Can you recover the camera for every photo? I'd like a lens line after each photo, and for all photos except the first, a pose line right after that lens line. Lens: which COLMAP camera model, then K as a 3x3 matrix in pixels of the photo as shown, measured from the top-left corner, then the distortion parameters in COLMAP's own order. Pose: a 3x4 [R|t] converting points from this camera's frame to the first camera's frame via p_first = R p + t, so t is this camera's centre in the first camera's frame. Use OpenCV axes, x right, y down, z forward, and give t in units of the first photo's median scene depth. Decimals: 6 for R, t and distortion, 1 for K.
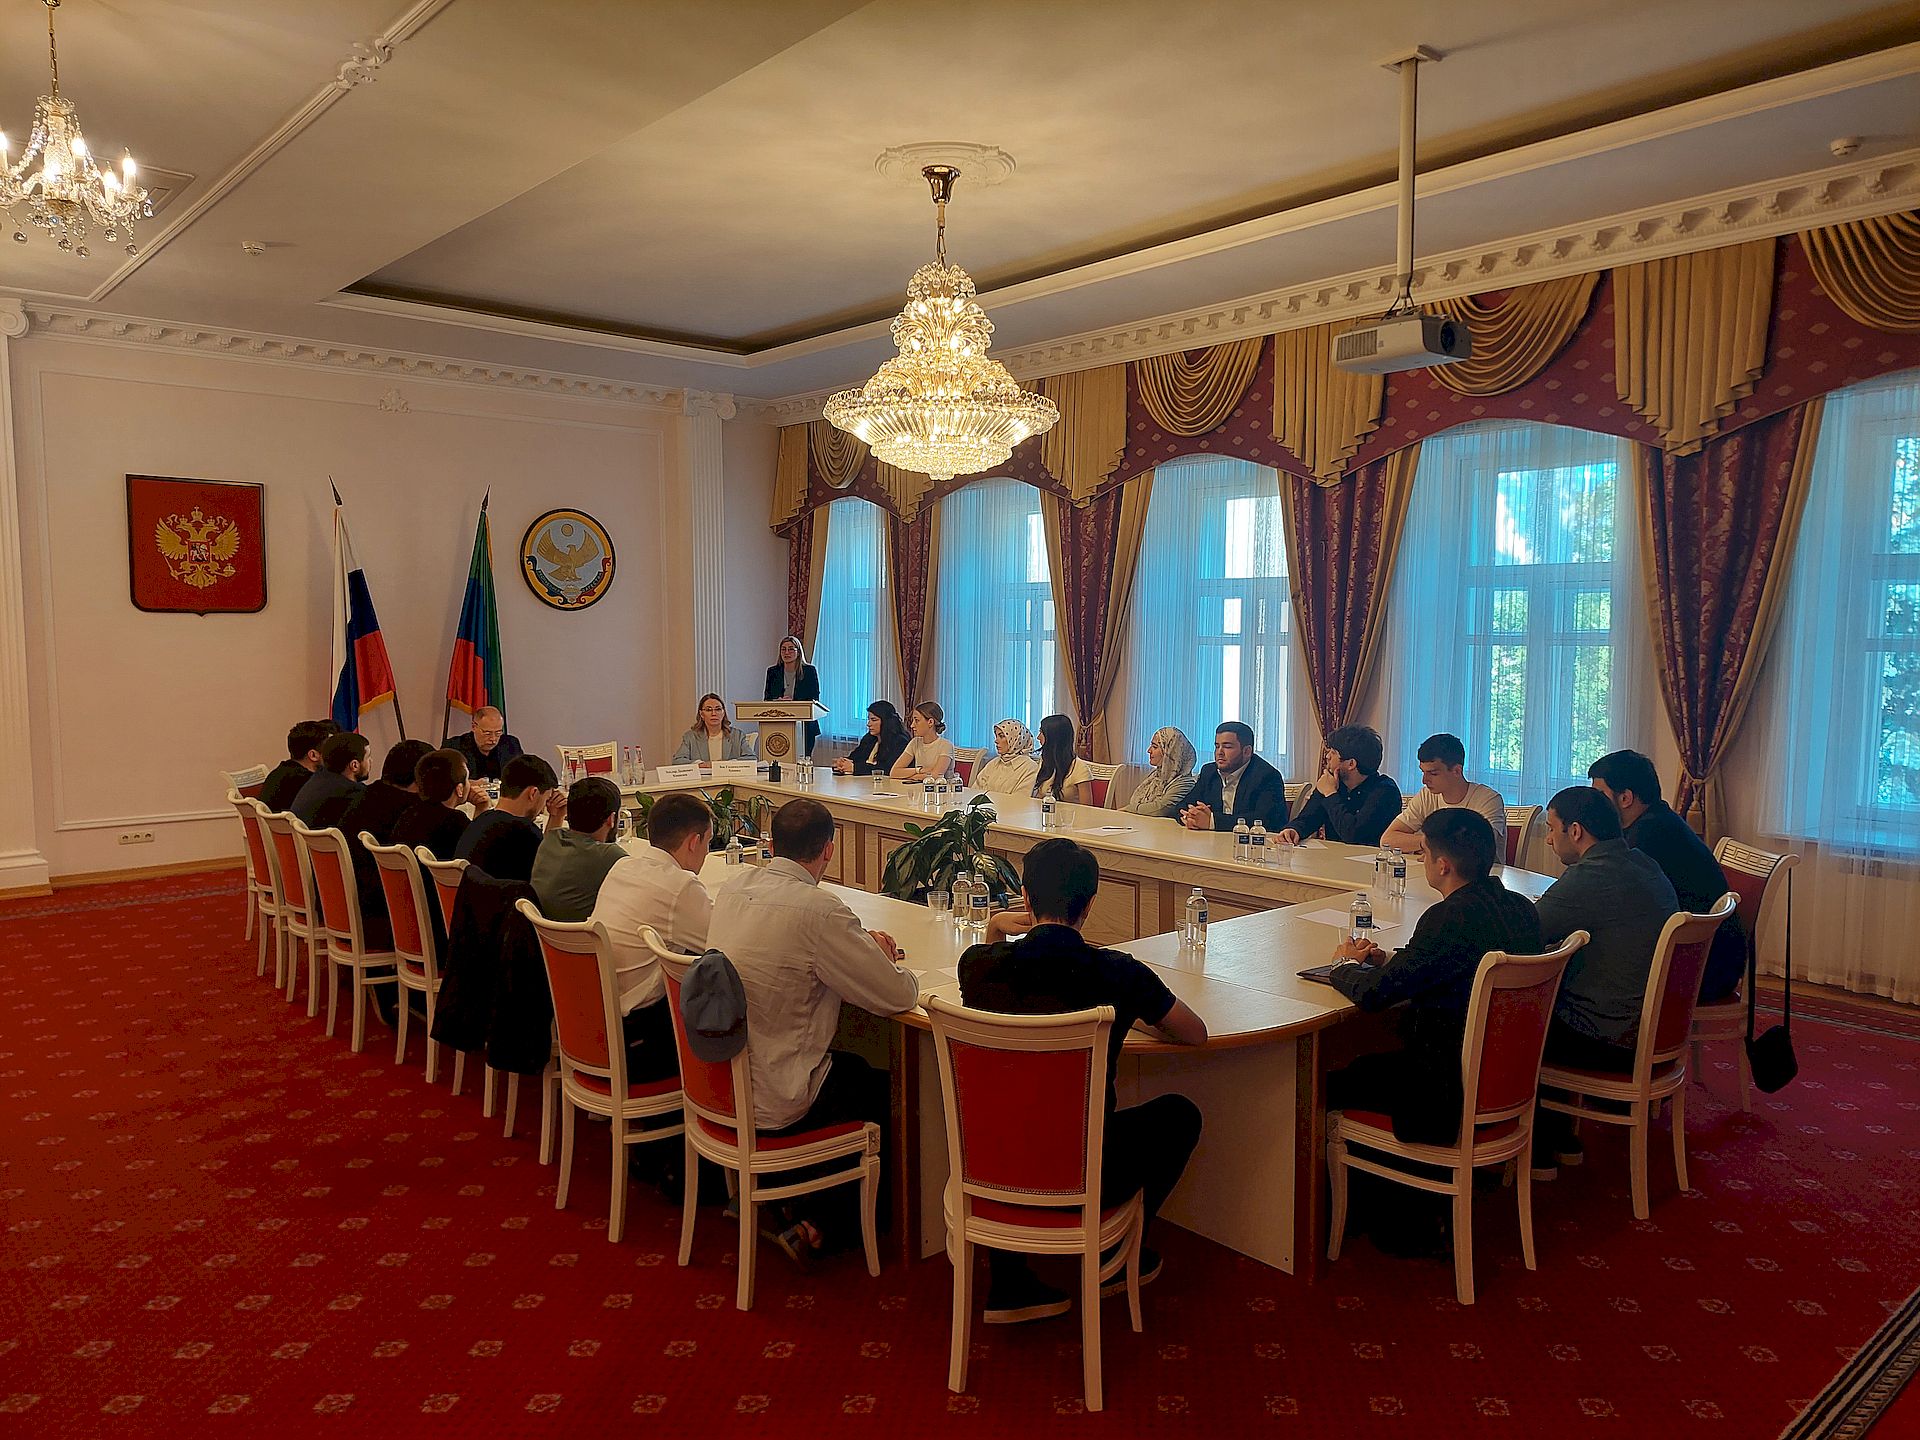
lens RADIAL K [[1379.3, 0, 1003.8], [0, 1379.3, 726.0], [0, 0, 1]] dist [-0.005915, -0.005285]
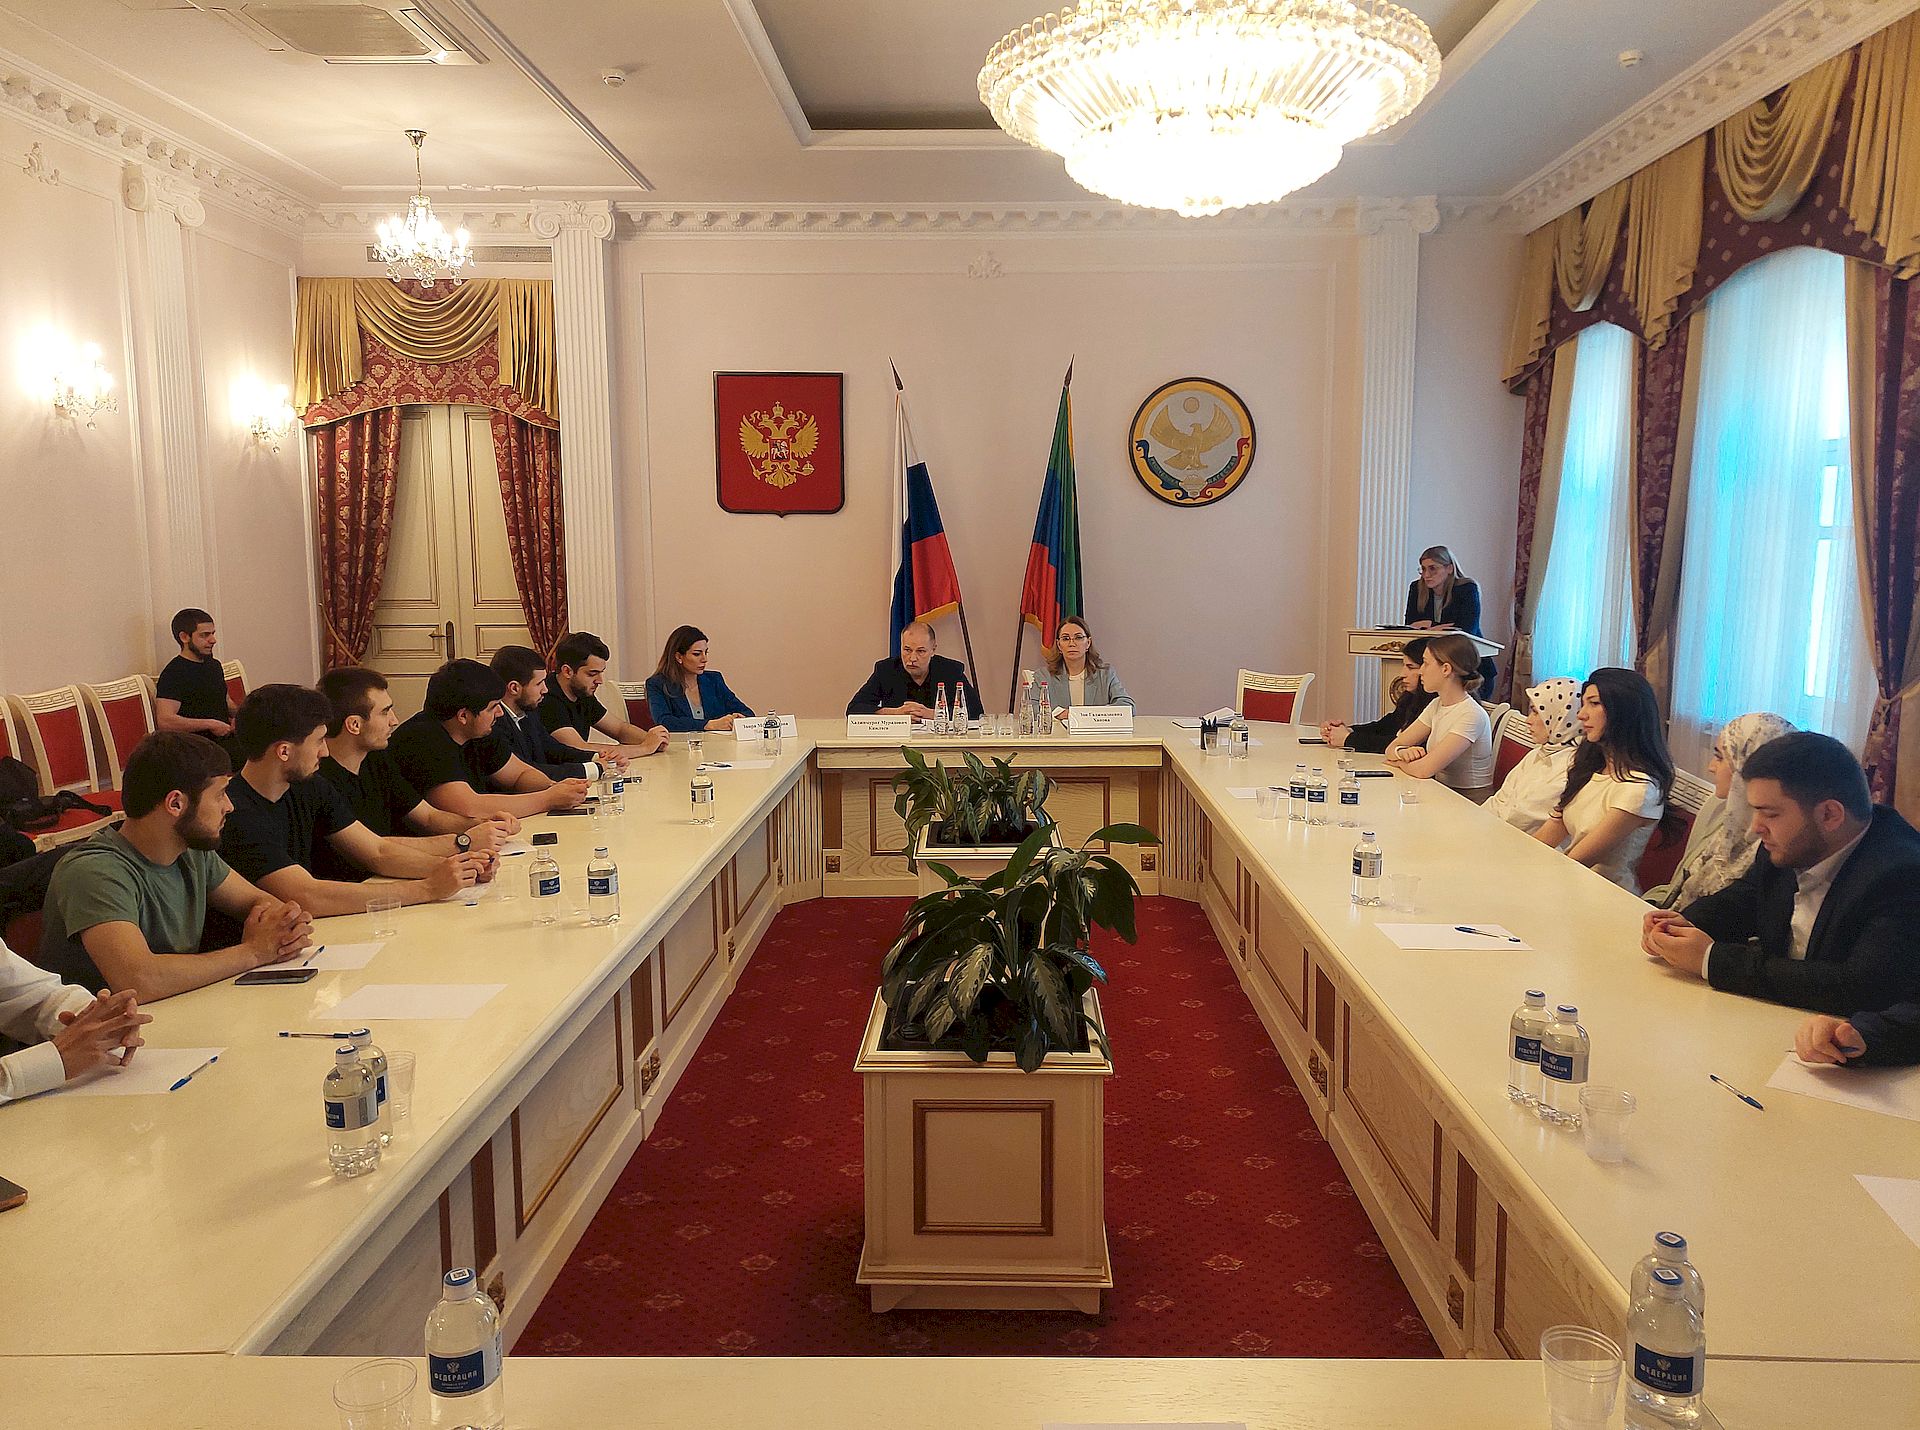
lens RADIAL K [[1381.9, 0, 960.0], [0, 1381.9, 715.0], [0, 0, 1]] dist [0.076472, -0.058708]
pose [[0.712394, 0.083761, -0.696763, 0.164996], [-0.047716, 0.996335, 0.070987, -0.013962], [0.700156, -0.017324, 0.713780, 0.330382]]
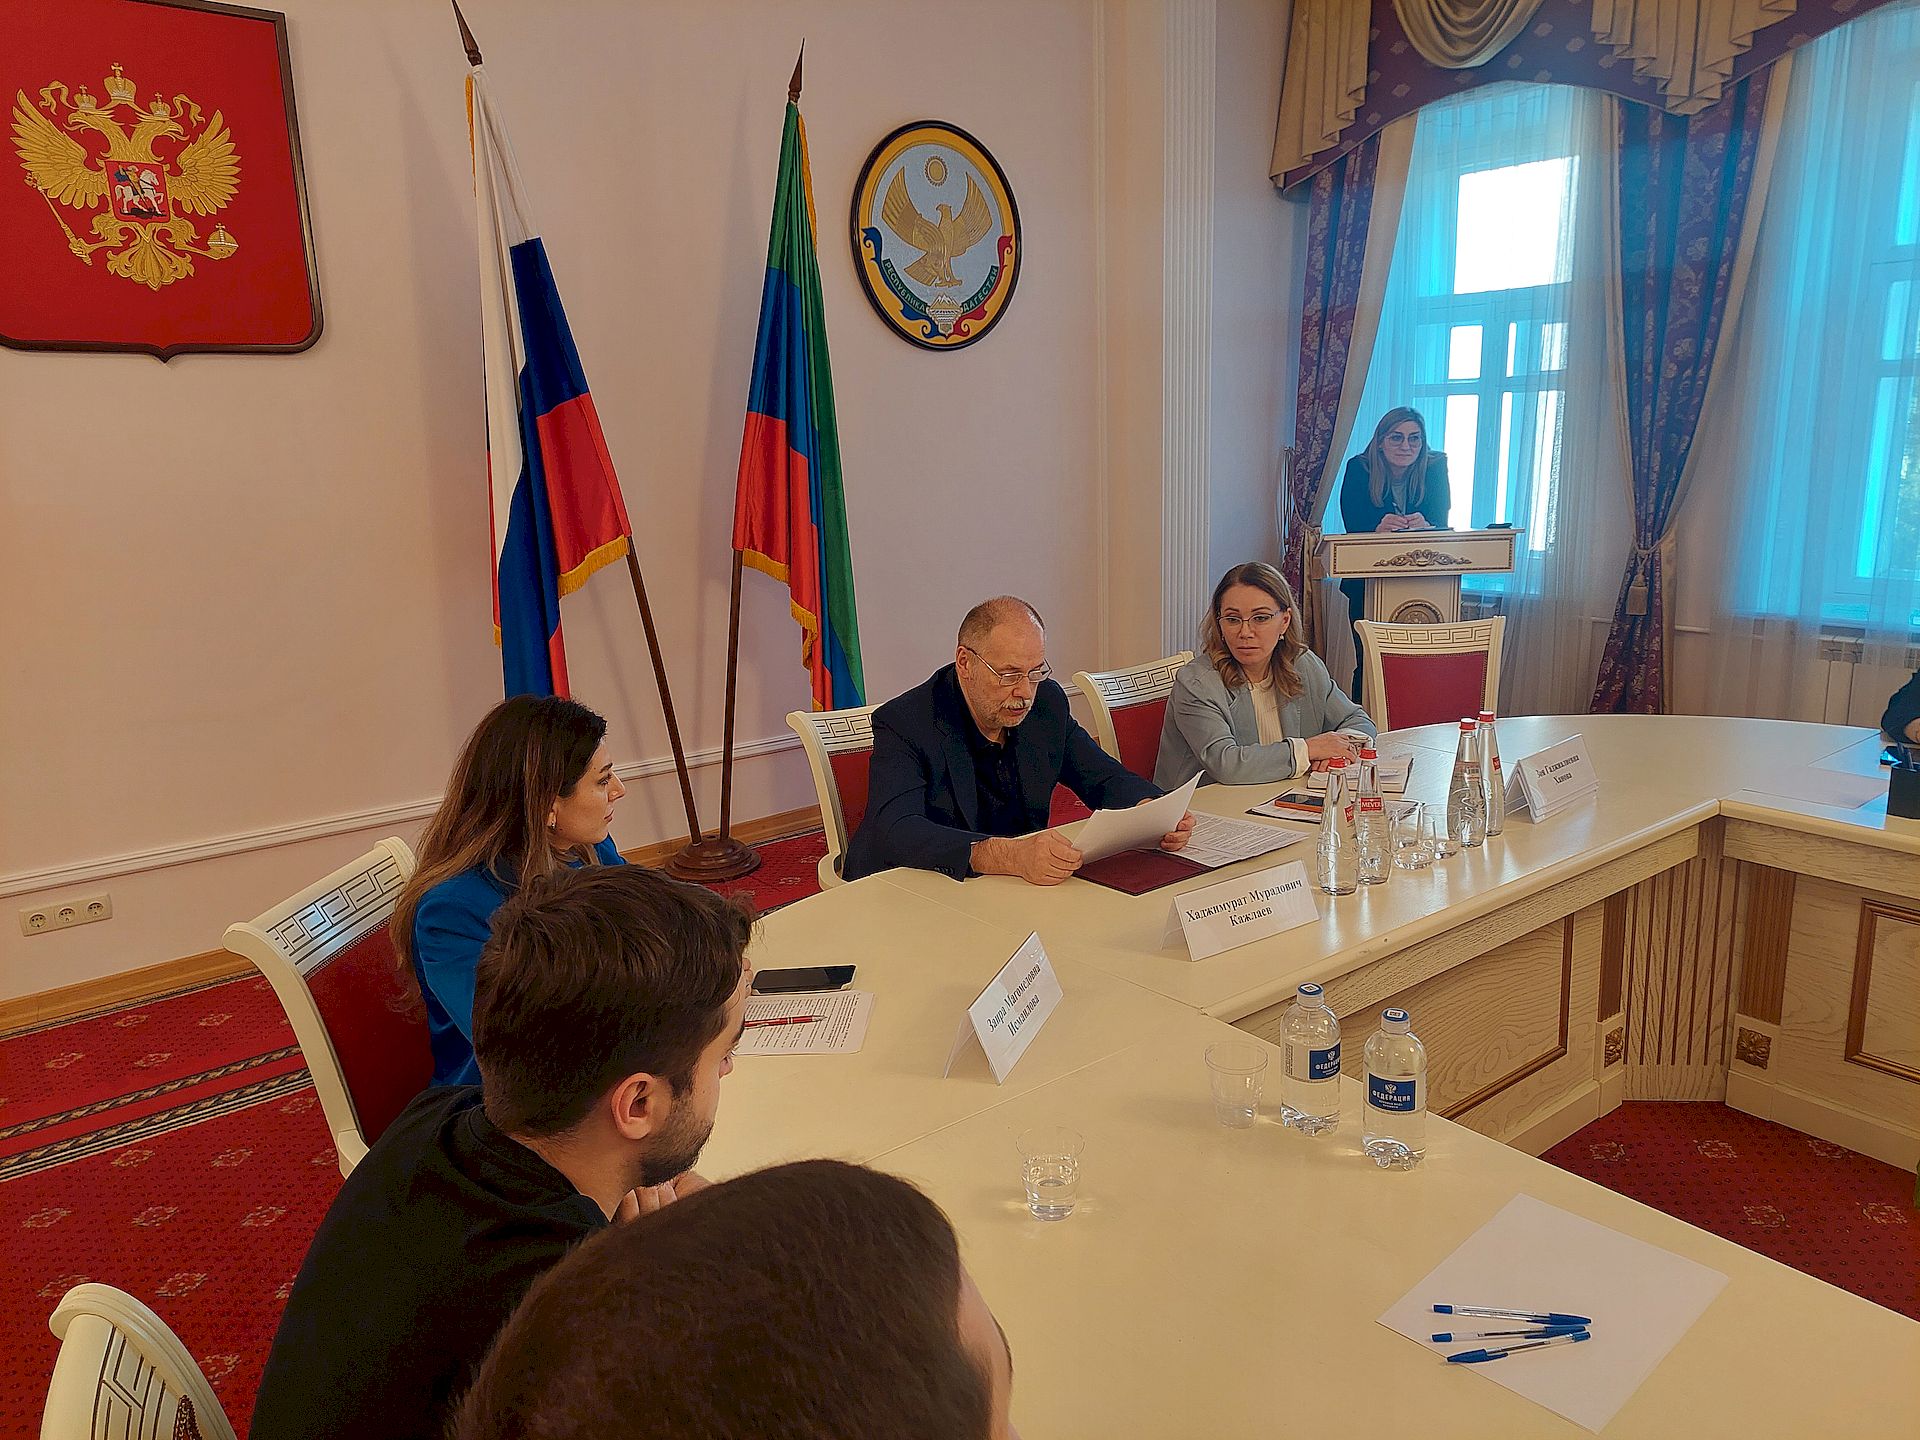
lens RADIAL K [[1381.9, 0, 960.0], [0, 1381.9, 720.0], [0, 0, 1]] dist [0.076472, -0.058708]
pose [[0.995537, -0.012353, -0.093563, -0.268142], [0.025451, 0.989807, 0.140123, -0.024118], [0.090878, -0.141879, 0.985704, 0.510423]]
